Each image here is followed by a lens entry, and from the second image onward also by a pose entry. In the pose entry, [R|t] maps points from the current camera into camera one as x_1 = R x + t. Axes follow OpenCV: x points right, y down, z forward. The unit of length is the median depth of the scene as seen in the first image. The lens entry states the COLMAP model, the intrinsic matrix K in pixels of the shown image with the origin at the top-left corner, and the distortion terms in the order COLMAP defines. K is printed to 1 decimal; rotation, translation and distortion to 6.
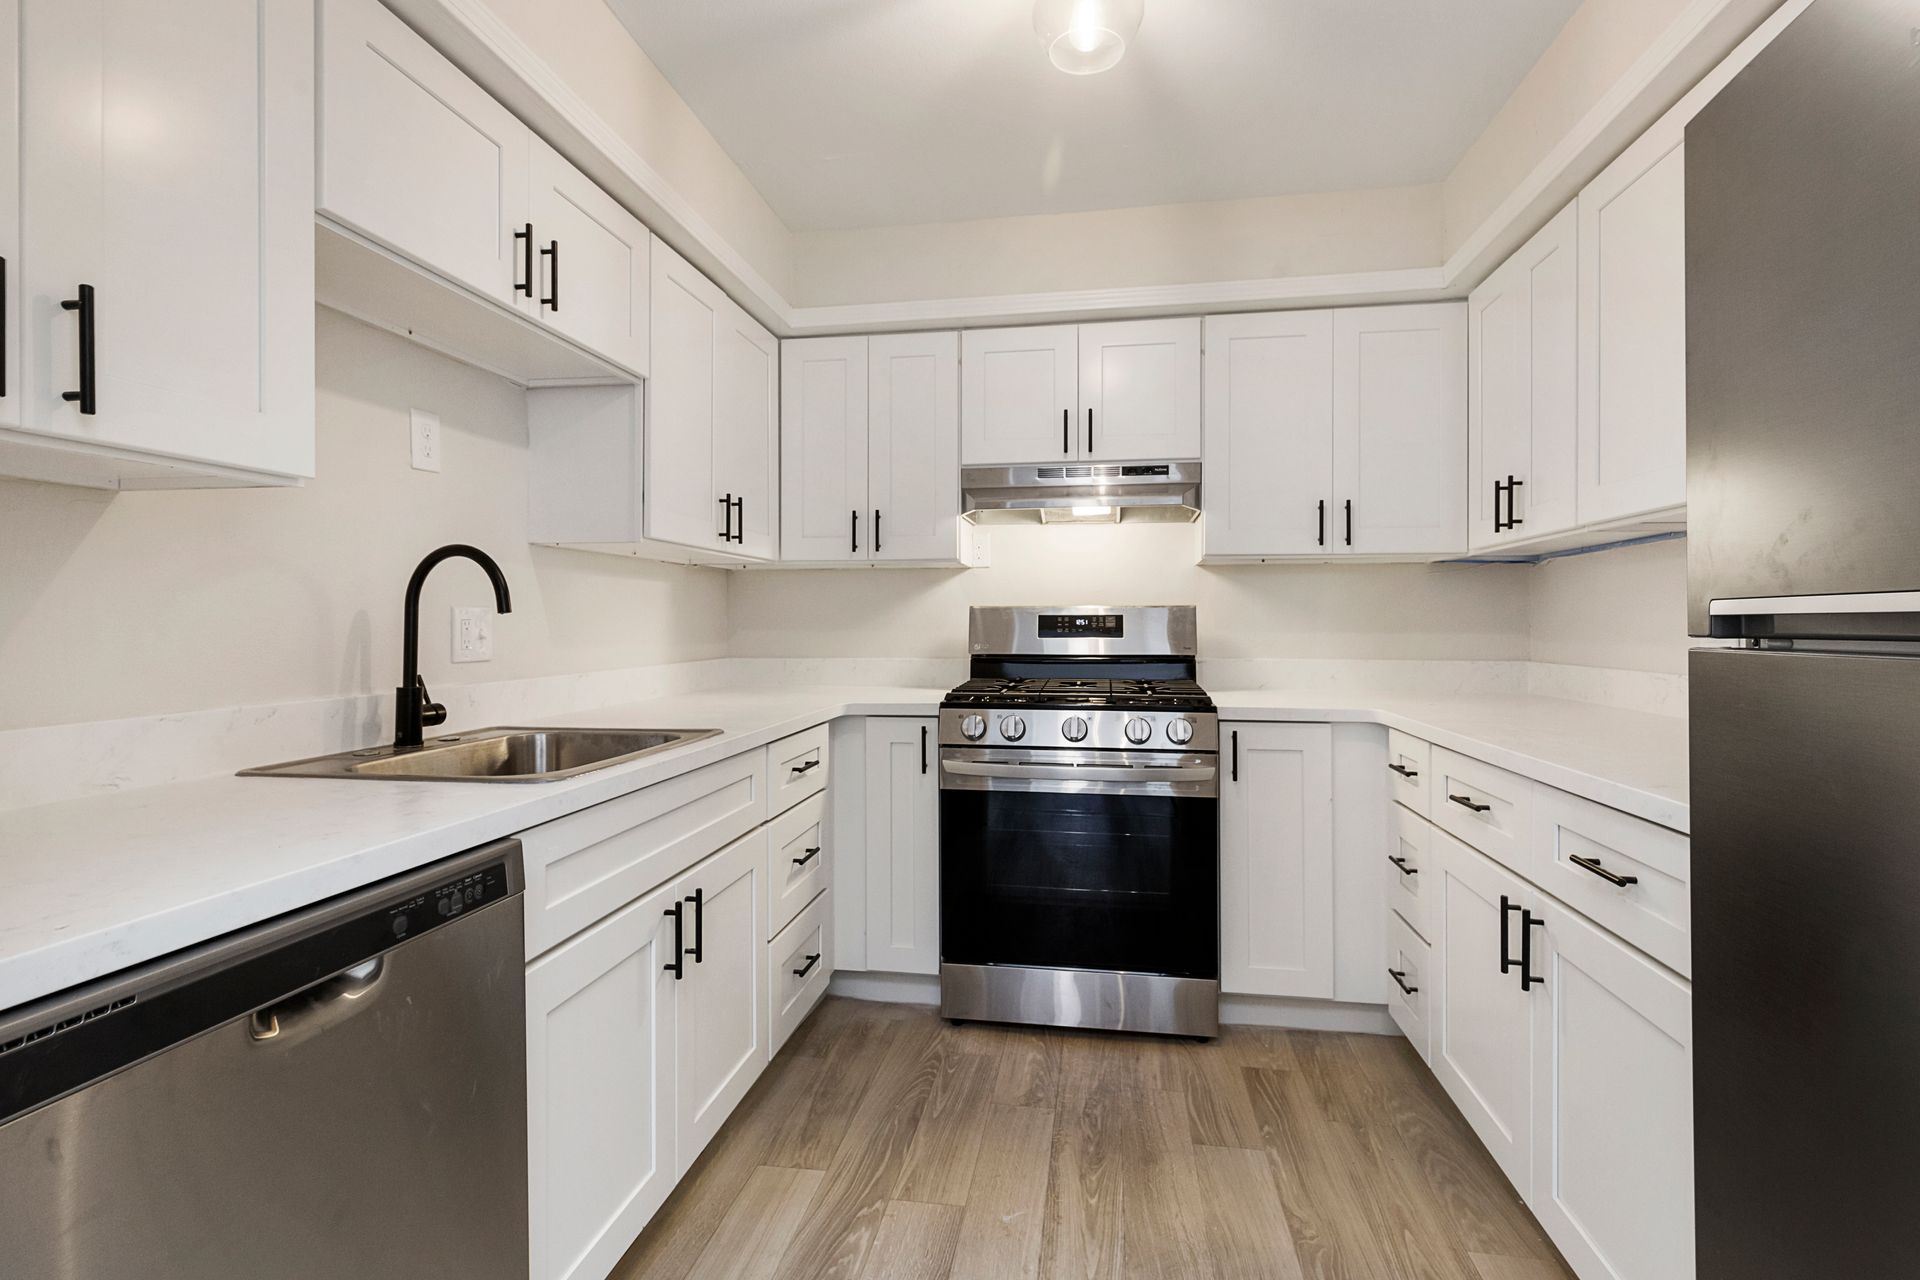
lens RADIAL K [[879.2, 0, 964.8], [0, 879.2, 629.9], [0, 0, 1]] dist [0.011450, -0.005671]
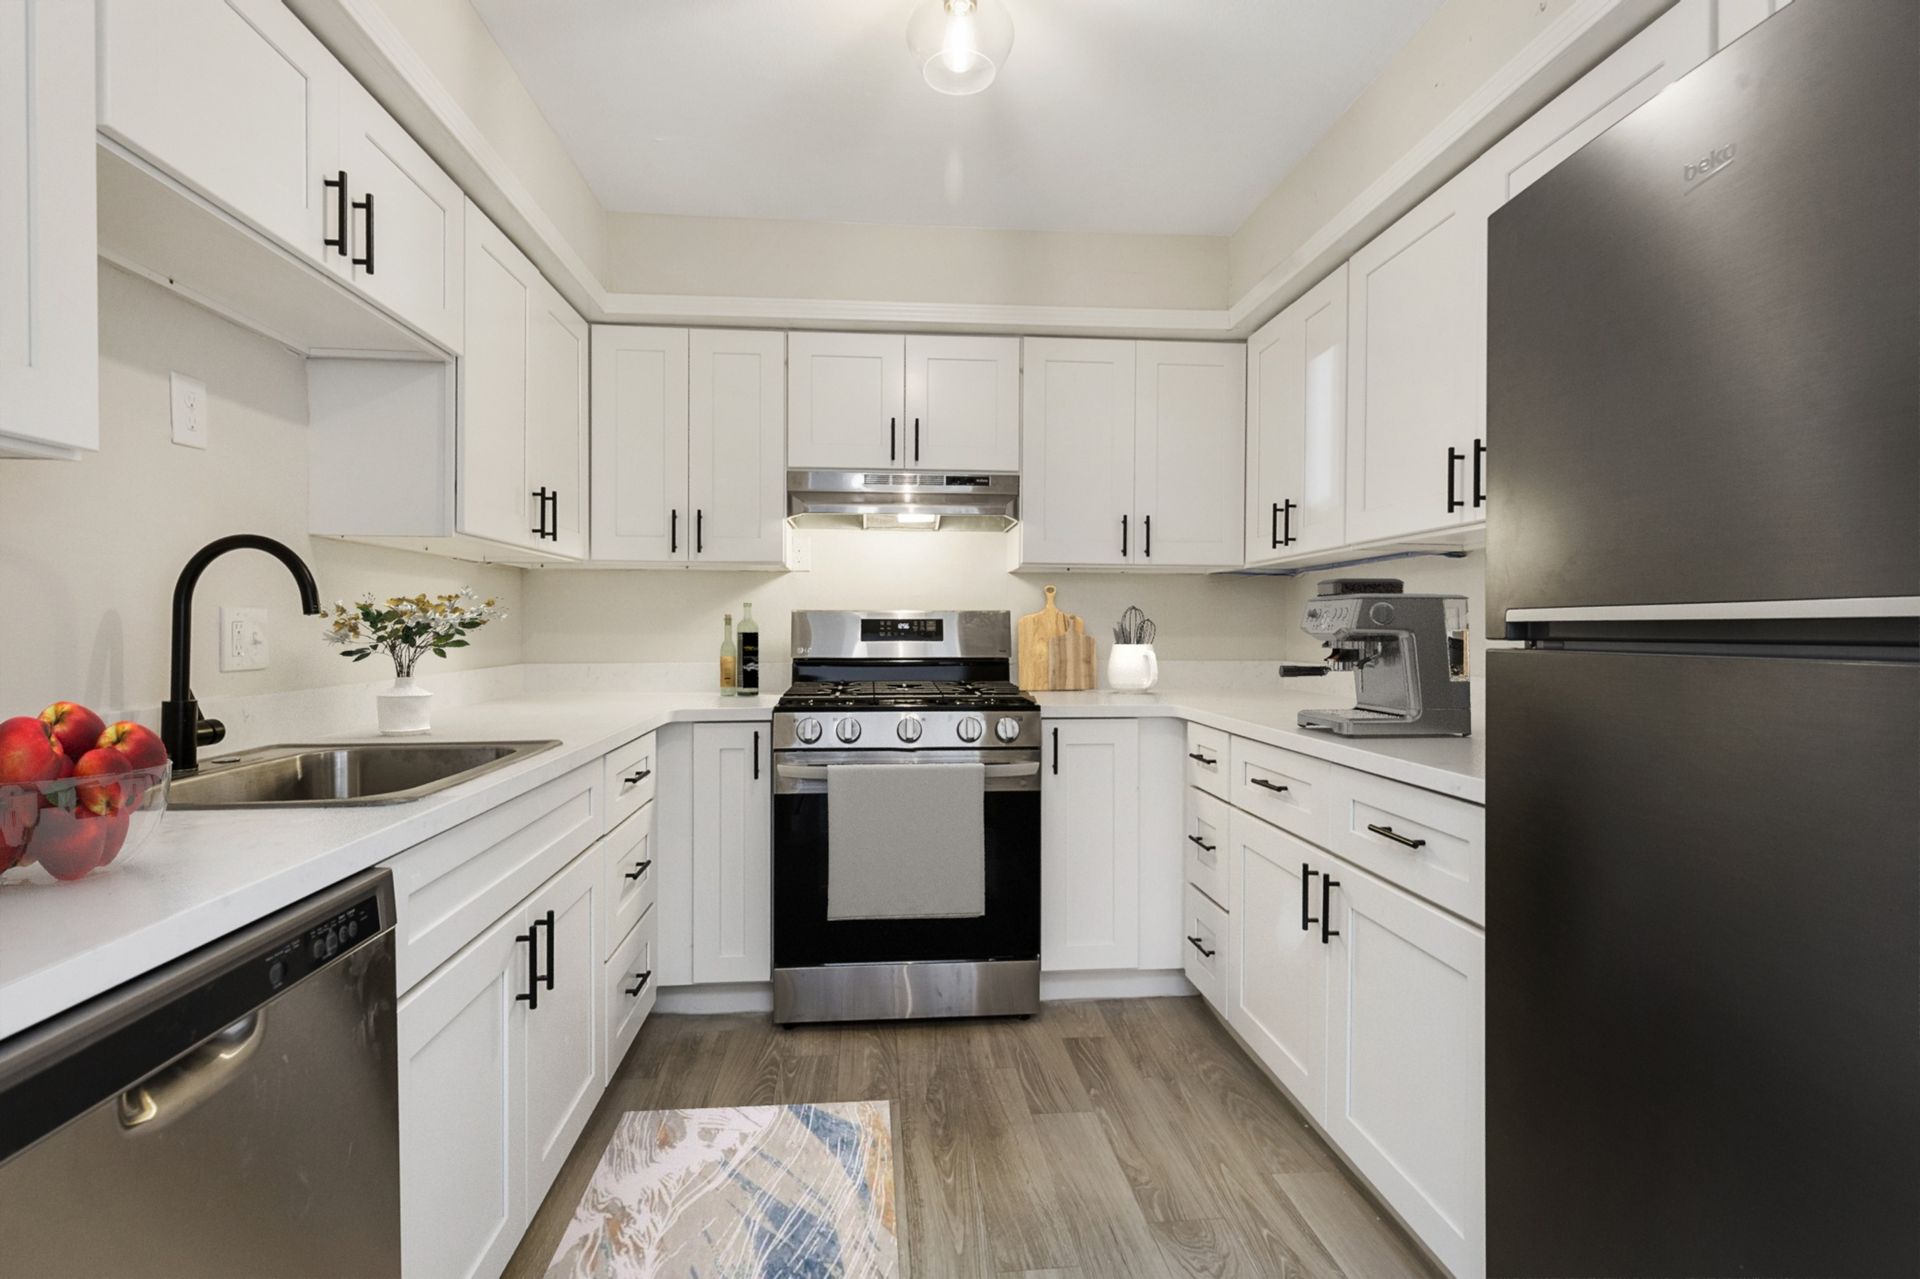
lens RADIAL K [[879.2, 0, 890.1], [0, 879.2, 642.3], [0, 0, 1]] dist [0.011450, -0.005671]
pose [[0.970789, -0.002134, 0.239926, -0.163720], [-0.000271, 0.999950, 0.009992, -0.000106], [-0.239936, -0.009765, 0.970740, 0.009204]]
